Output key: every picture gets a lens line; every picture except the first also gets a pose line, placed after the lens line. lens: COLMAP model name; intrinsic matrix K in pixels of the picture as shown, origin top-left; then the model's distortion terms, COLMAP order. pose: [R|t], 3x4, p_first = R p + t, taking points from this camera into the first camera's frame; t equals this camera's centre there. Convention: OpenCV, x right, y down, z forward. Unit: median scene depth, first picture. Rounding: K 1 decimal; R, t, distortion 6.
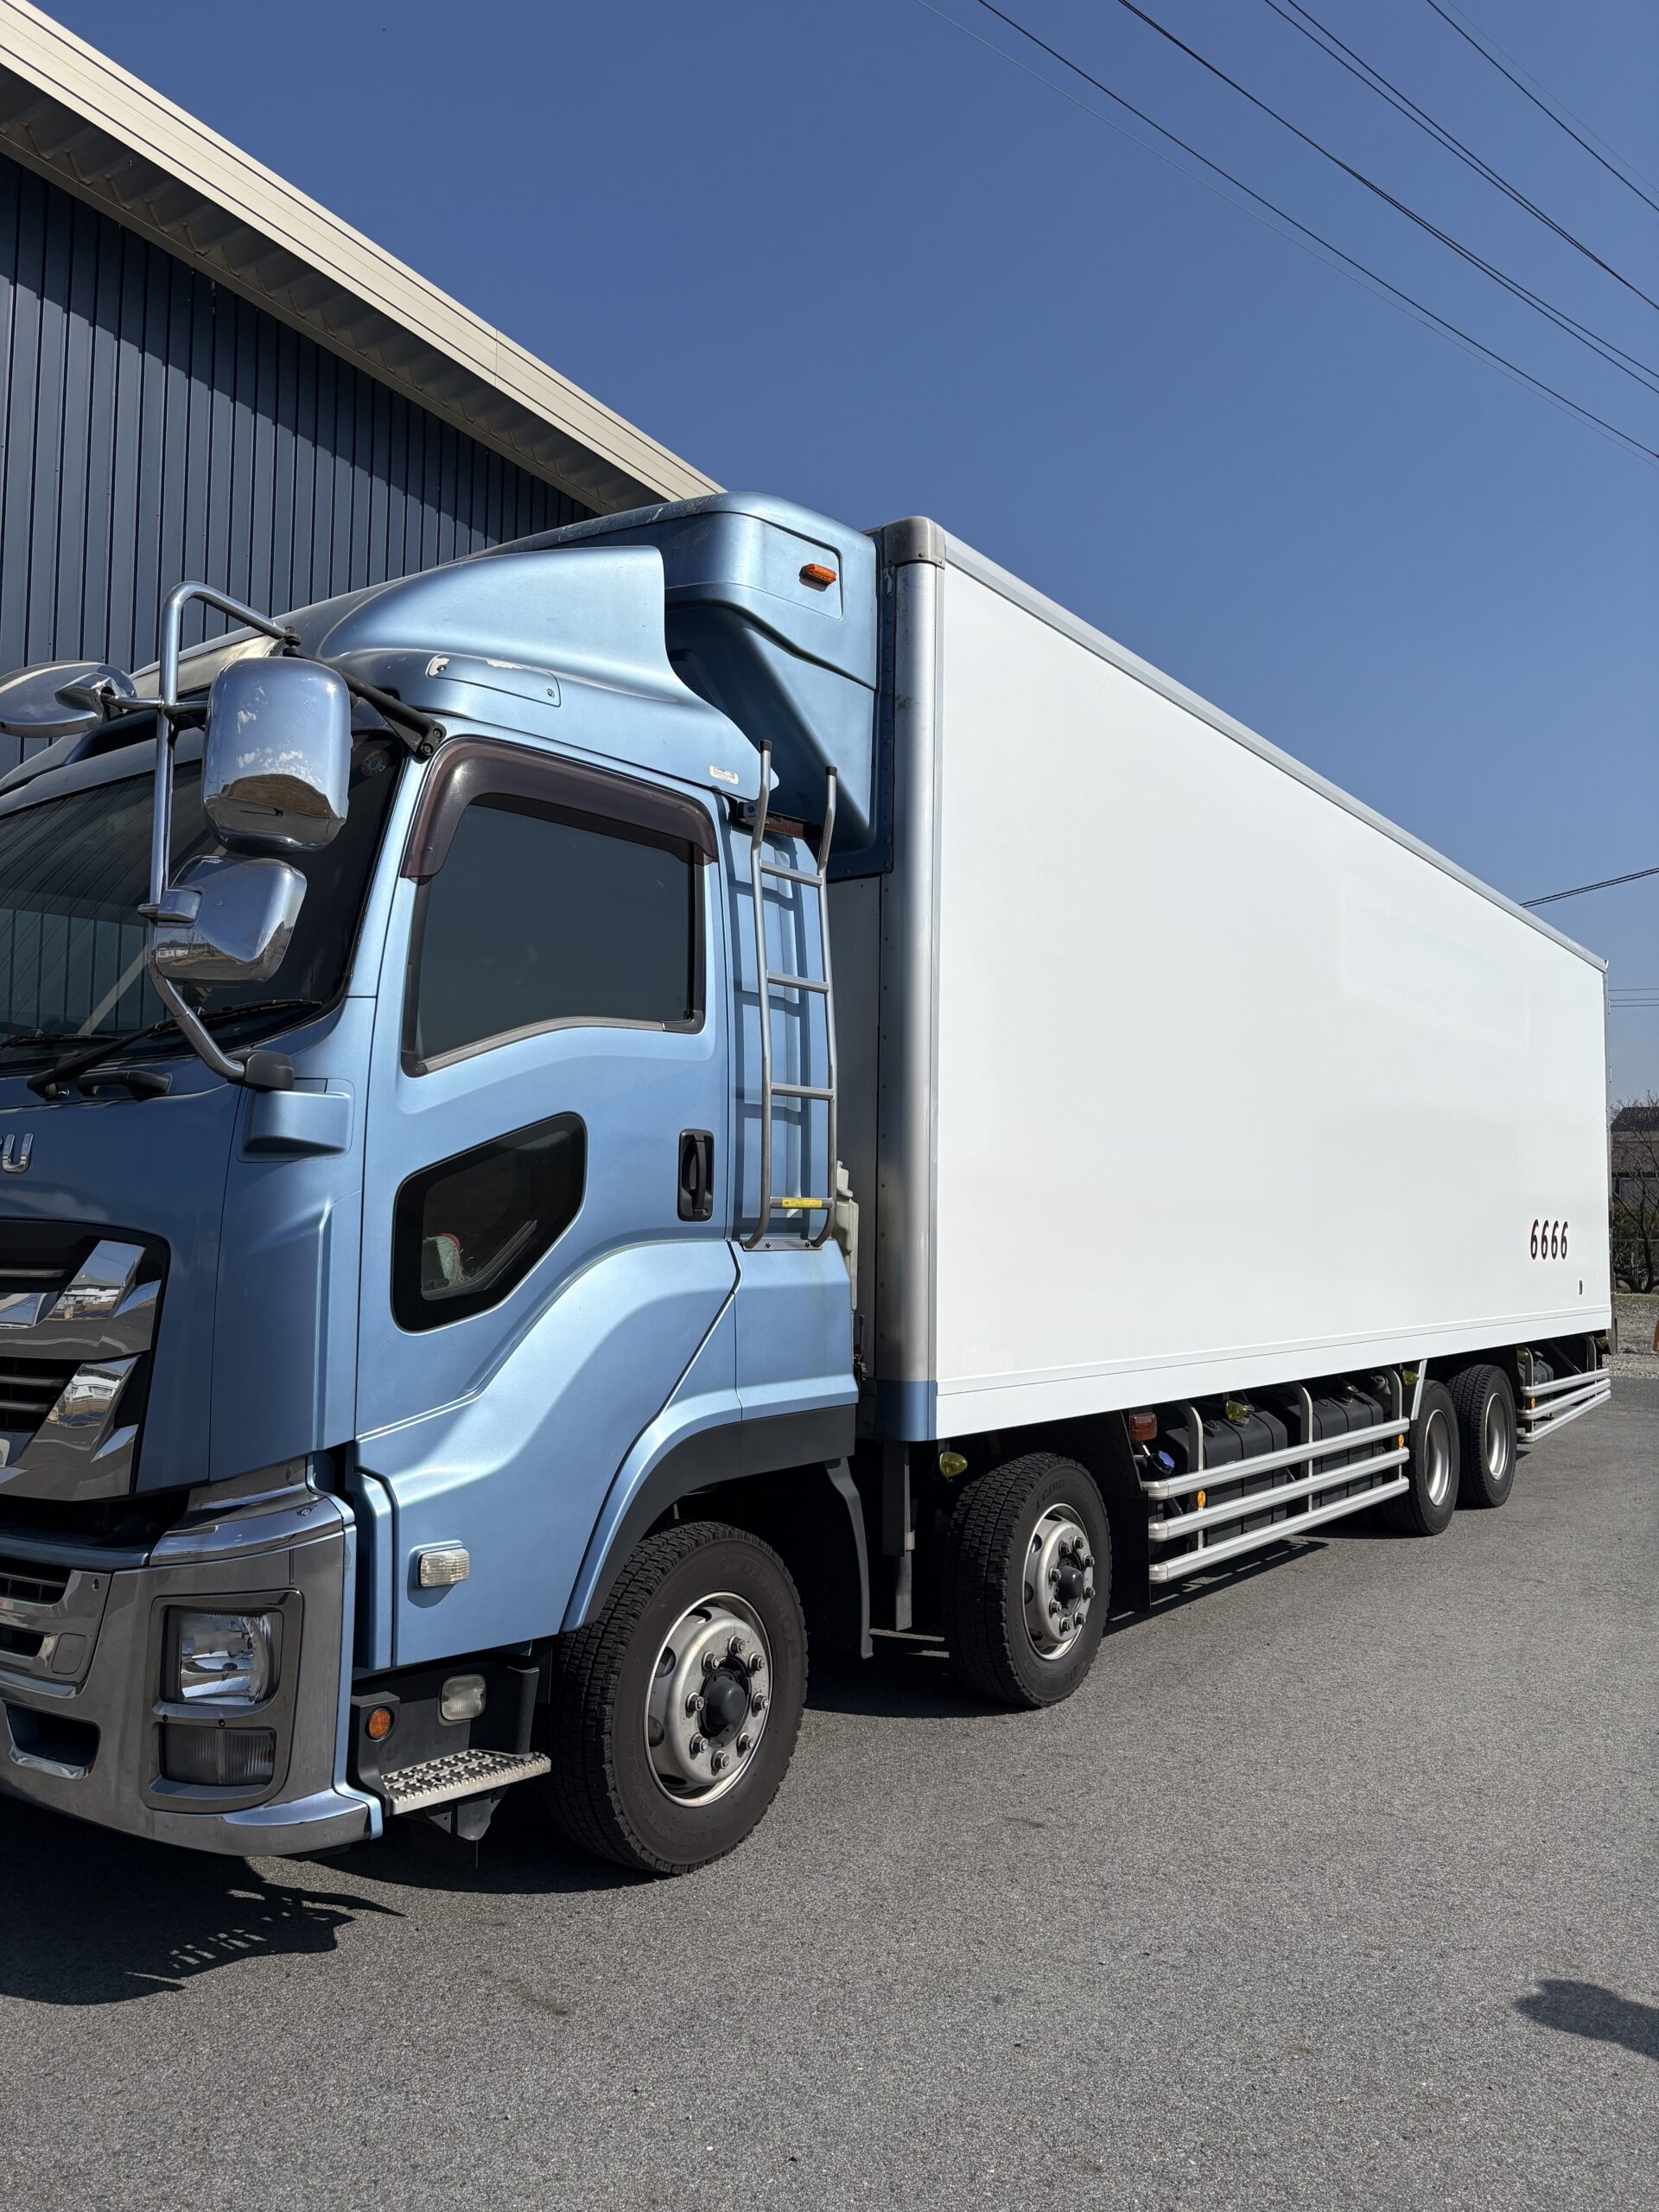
lens RADIAL K [[1694.8, 0, 819.9], [0, 1694.8, 1106.0], [0, 0, 1]] dist [0.044262, -0.035587]
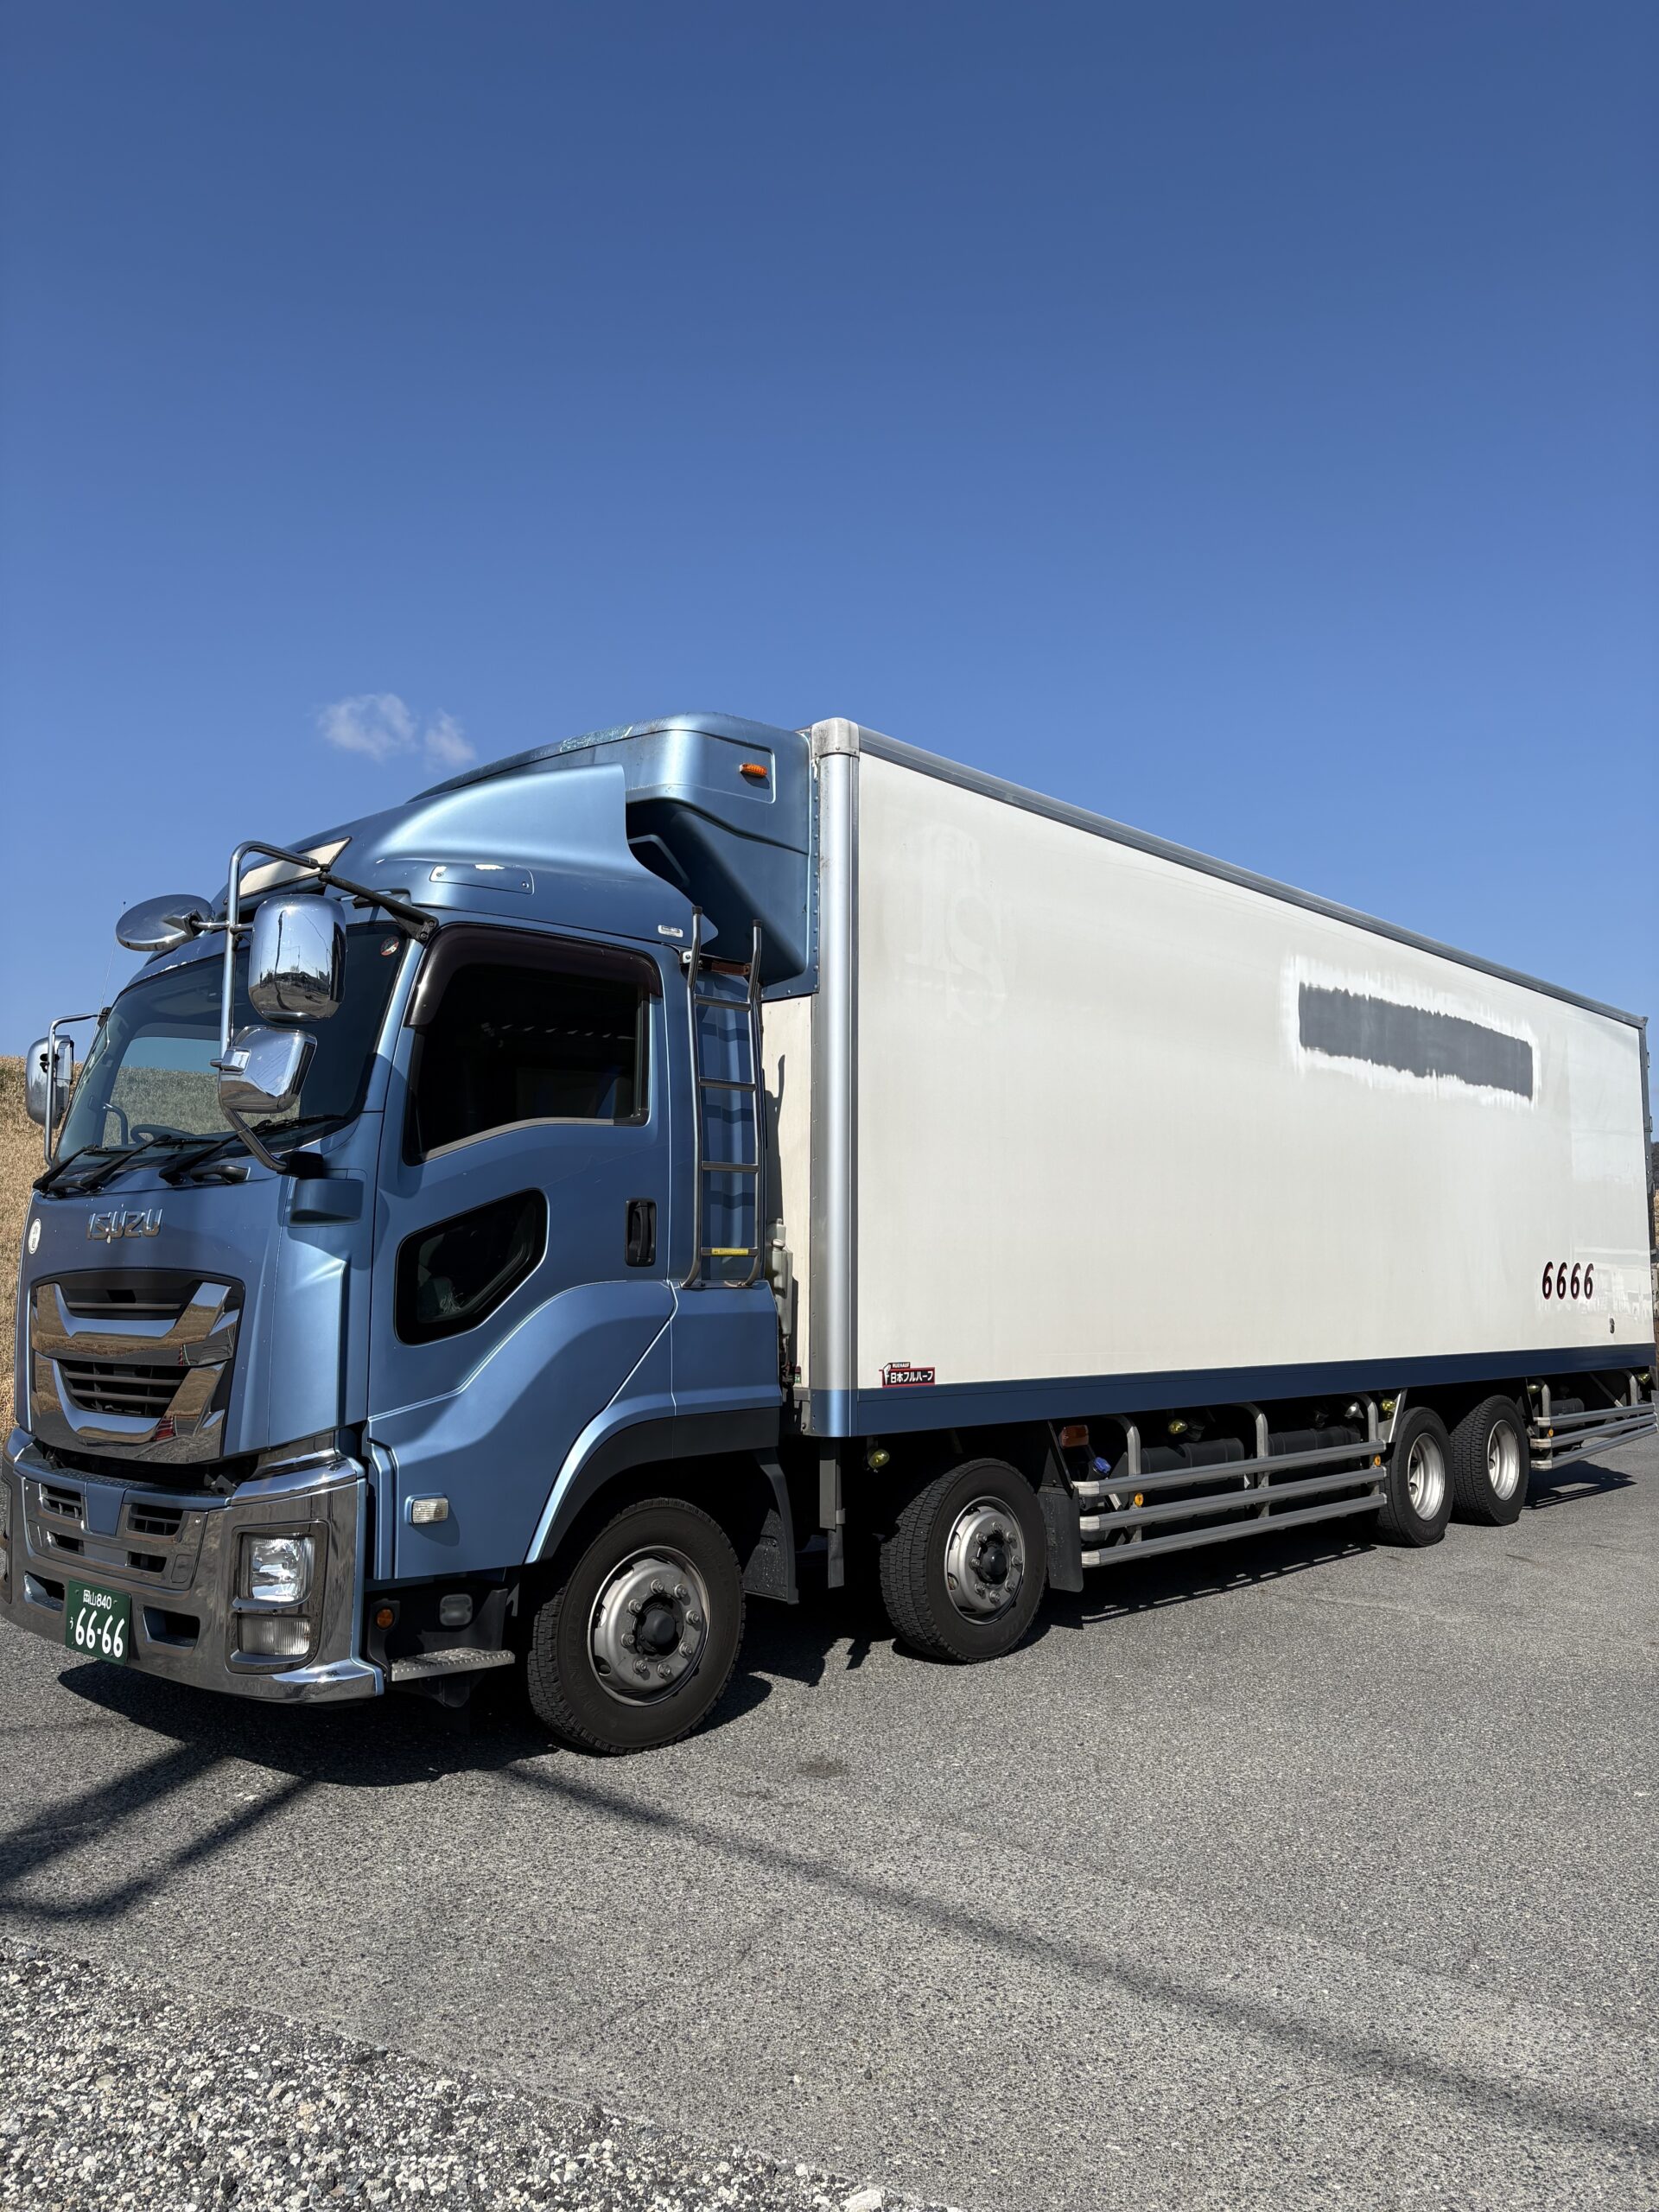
lens RADIAL K [[1694.8, 0, 835.4], [0, 1694.8, 1094.5], [0, 0, 1]] dist [0.044262, -0.035587]
pose [[0.992298, -0.021468, -0.121998, 0.278603], [0.016858, 0.999109, -0.038692, -0.014563], [0.122720, 0.036337, 0.991776, -0.357840]]
